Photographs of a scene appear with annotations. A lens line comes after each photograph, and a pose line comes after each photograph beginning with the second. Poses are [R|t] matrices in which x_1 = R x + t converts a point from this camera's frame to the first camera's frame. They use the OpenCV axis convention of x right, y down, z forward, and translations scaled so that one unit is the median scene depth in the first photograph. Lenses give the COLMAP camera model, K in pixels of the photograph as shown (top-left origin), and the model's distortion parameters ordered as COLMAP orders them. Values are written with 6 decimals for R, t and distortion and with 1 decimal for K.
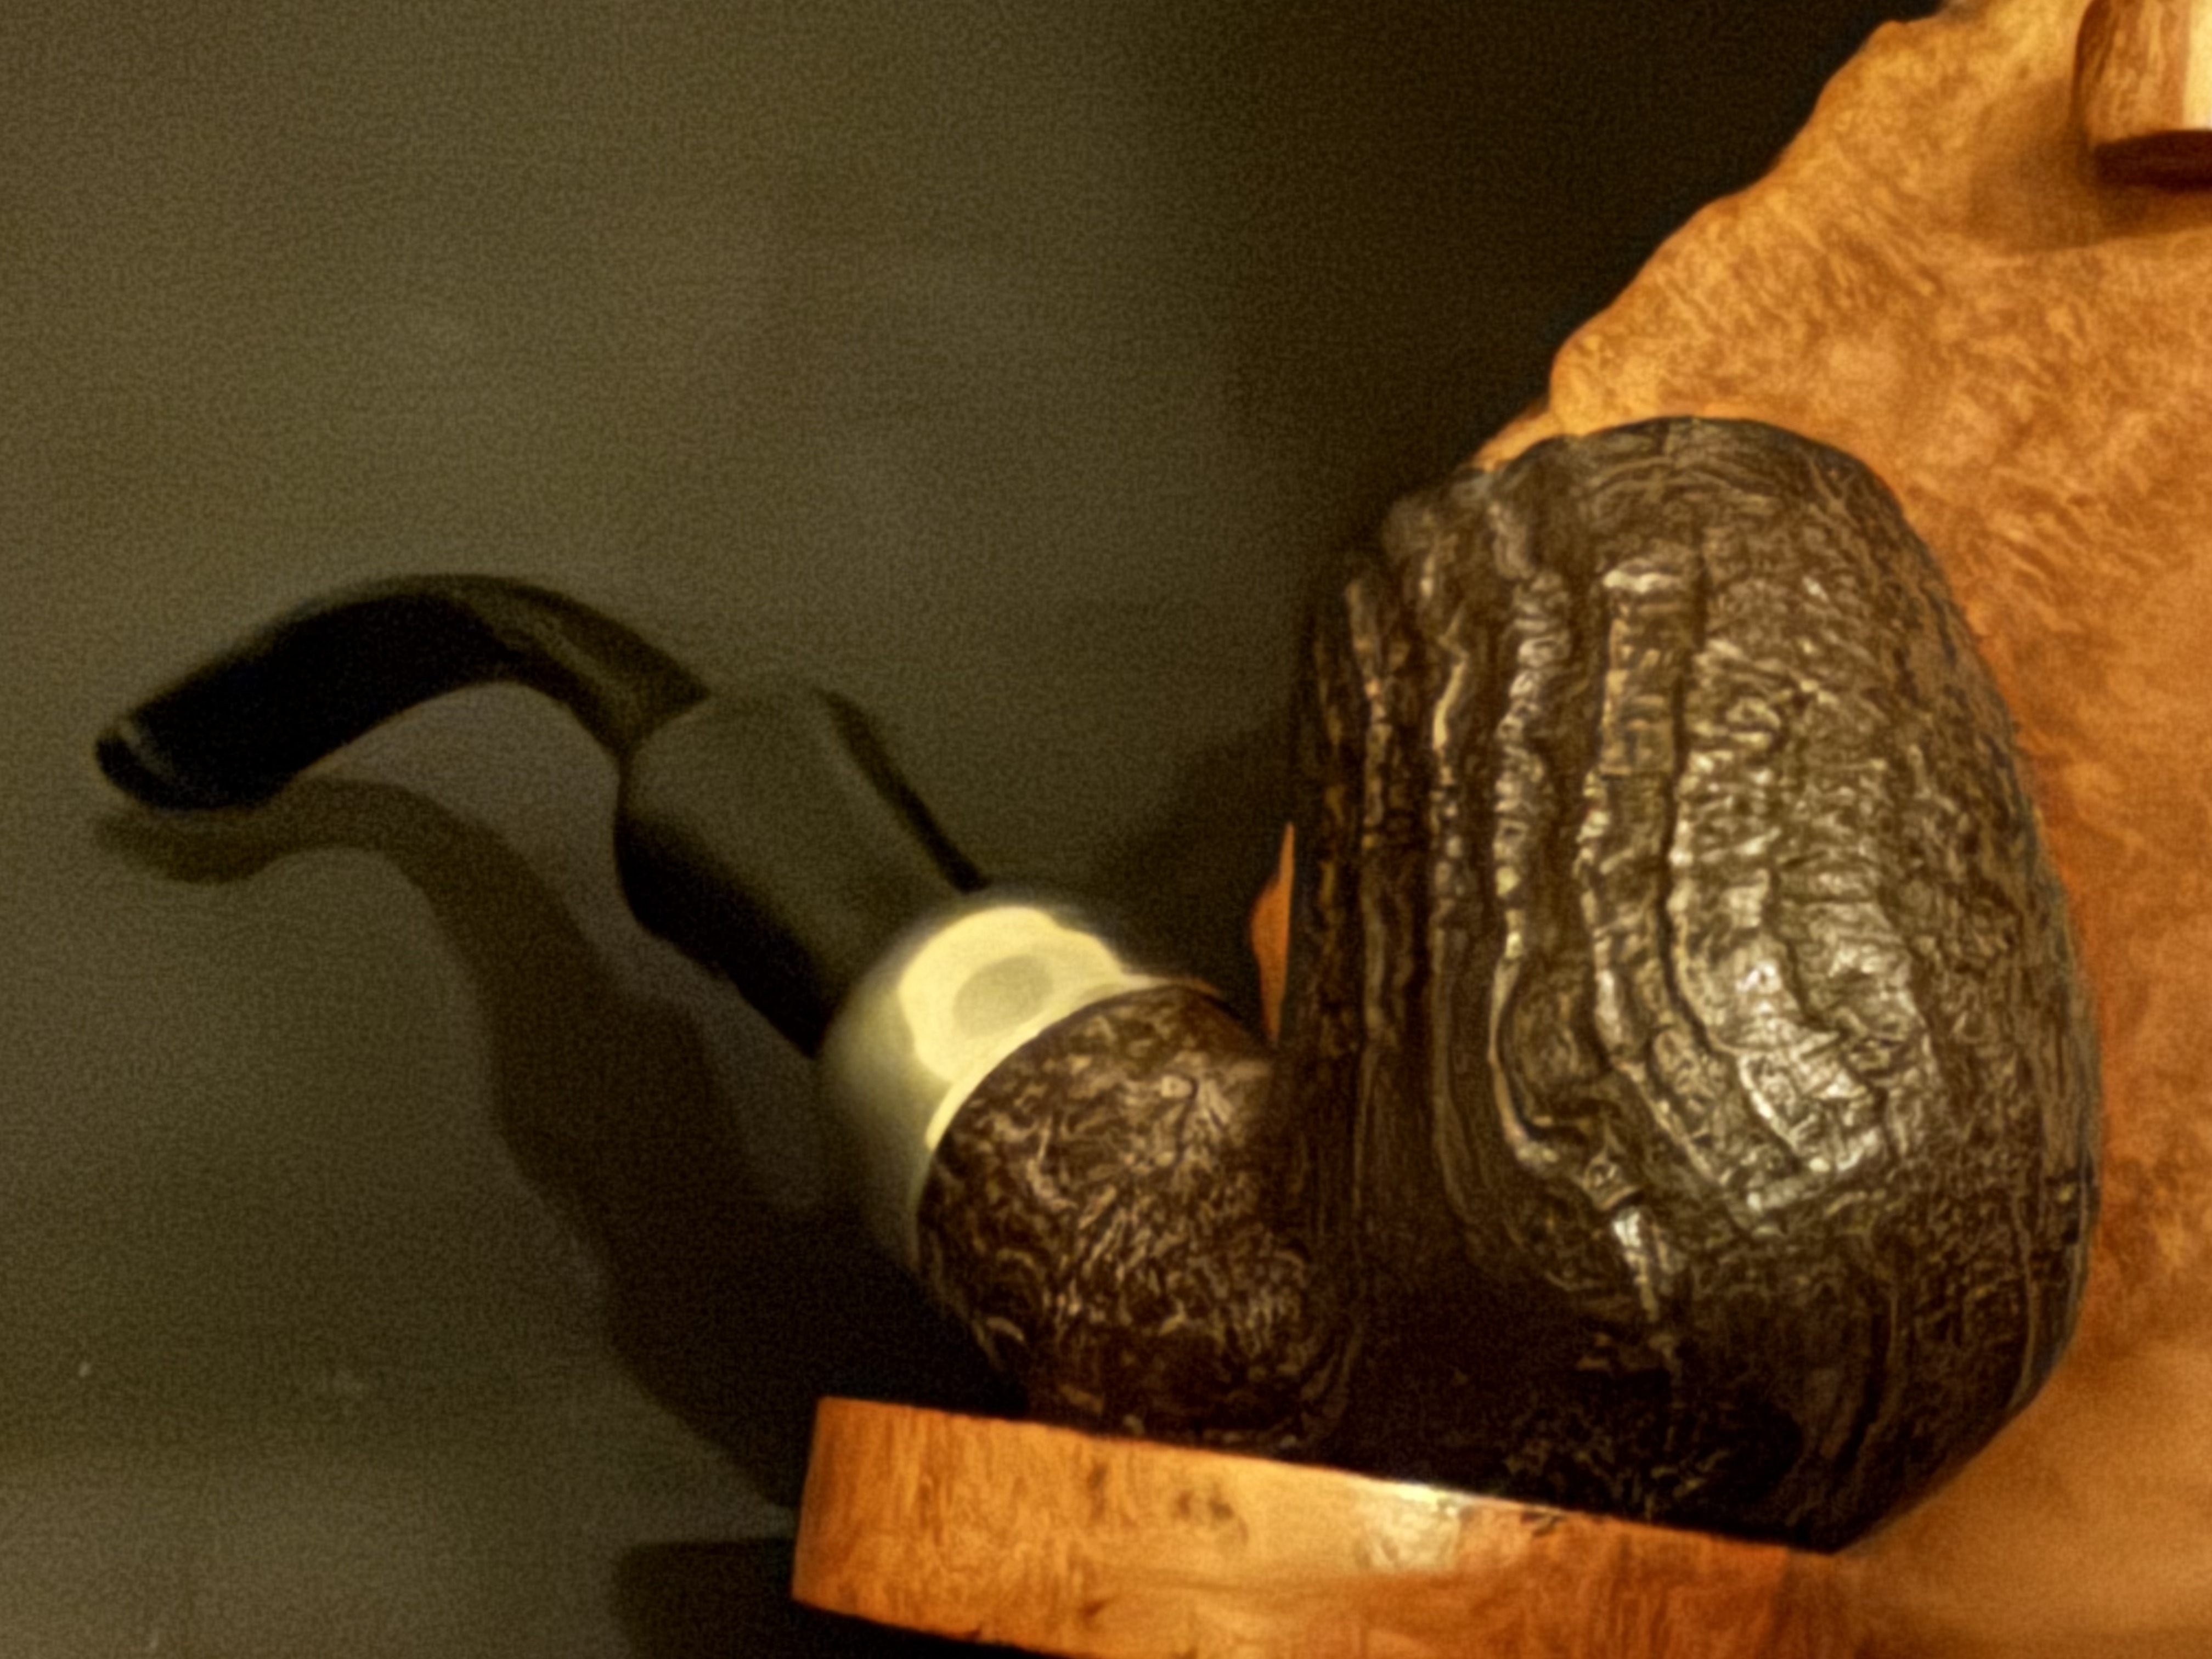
lens RADIAL K [[3388.3, 0, 937.1], [0, 3388.3, 818.7], [0, 0, 1]] dist [0.007222, 0.000000]
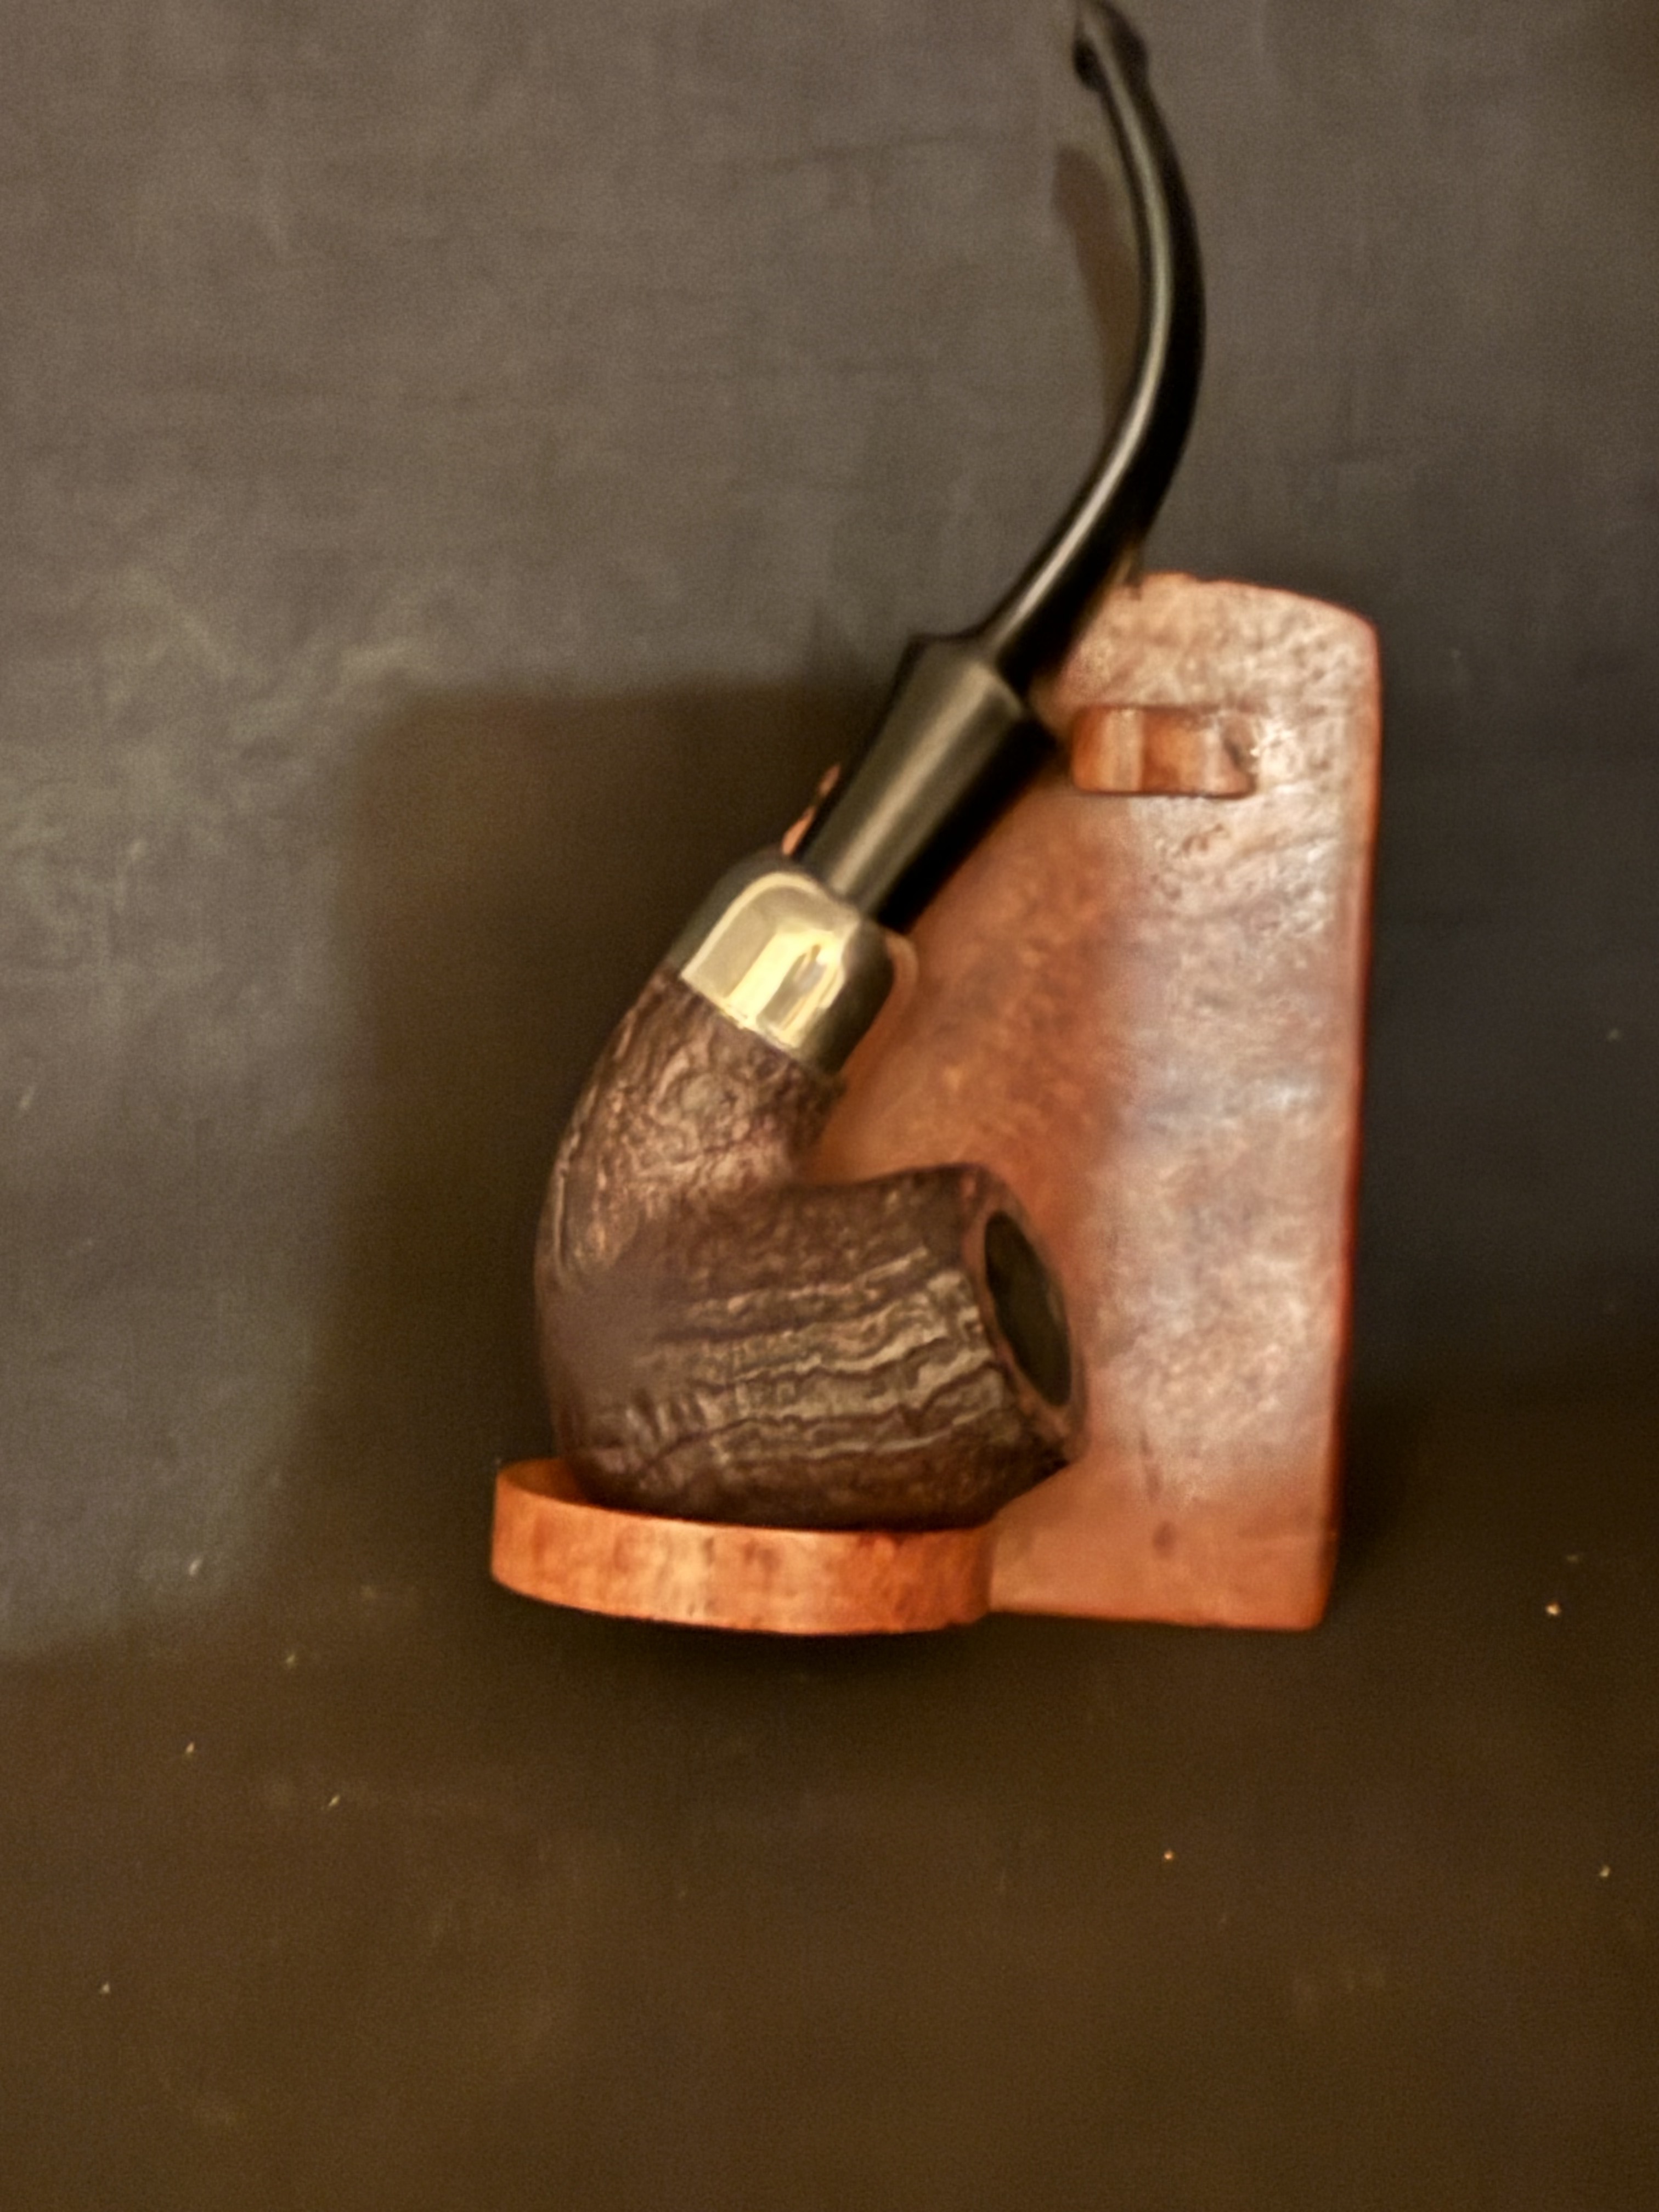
lens RADIAL K [[3893.9, 0, 830.3], [0, 3893.9, 1104.0], [0, 0, 1]] dist [0.025078, 0.000000]
pose [[0.921866, -0.100096, 0.374358, -0.632482], [-0.011645, 0.958471, 0.284953, -0.636990], [-0.387334, -0.267048, 0.882416, -0.952439]]
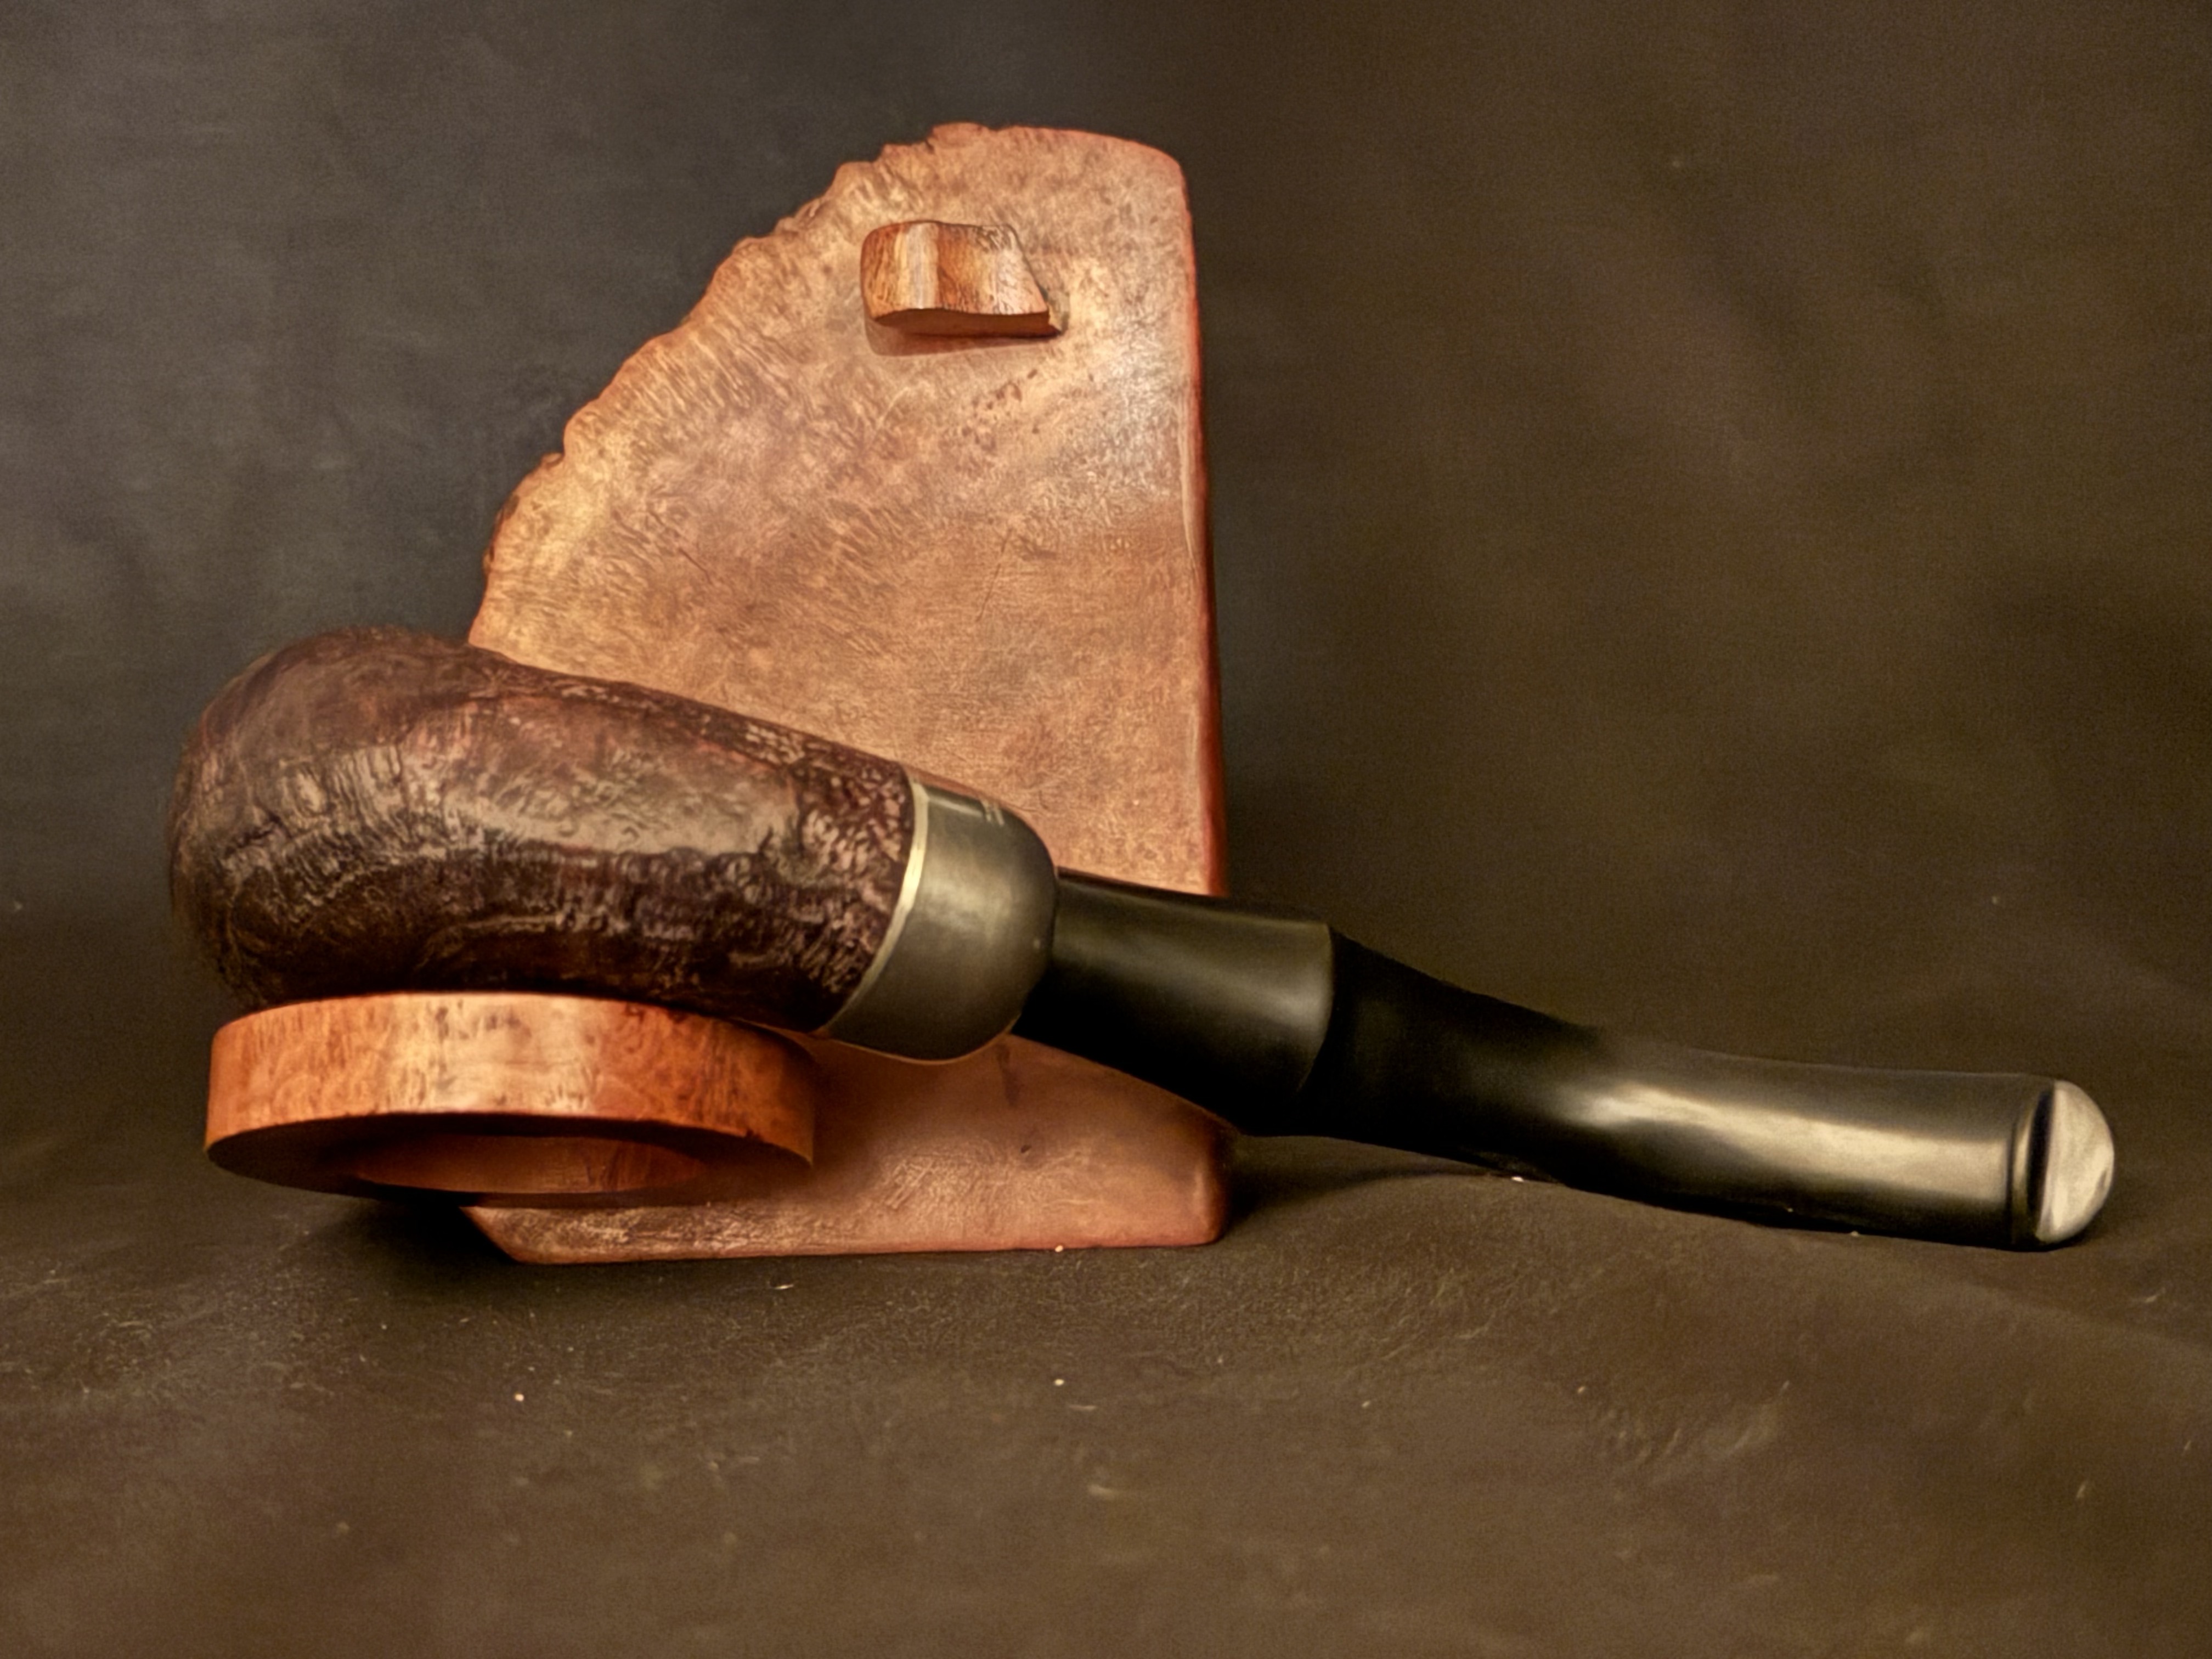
lens RADIAL K [[3394.7, 0, 1105.2], [0, 3394.7, 836.7], [0, 0, 1]] dist [0.130672, 0.000000]
pose [[0.898108, -0.038061, 0.438125, -0.344394], [0.050642, 0.998571, -0.017064, 0.113905], [-0.436850, 0.037513, 0.898752, -0.659187]]
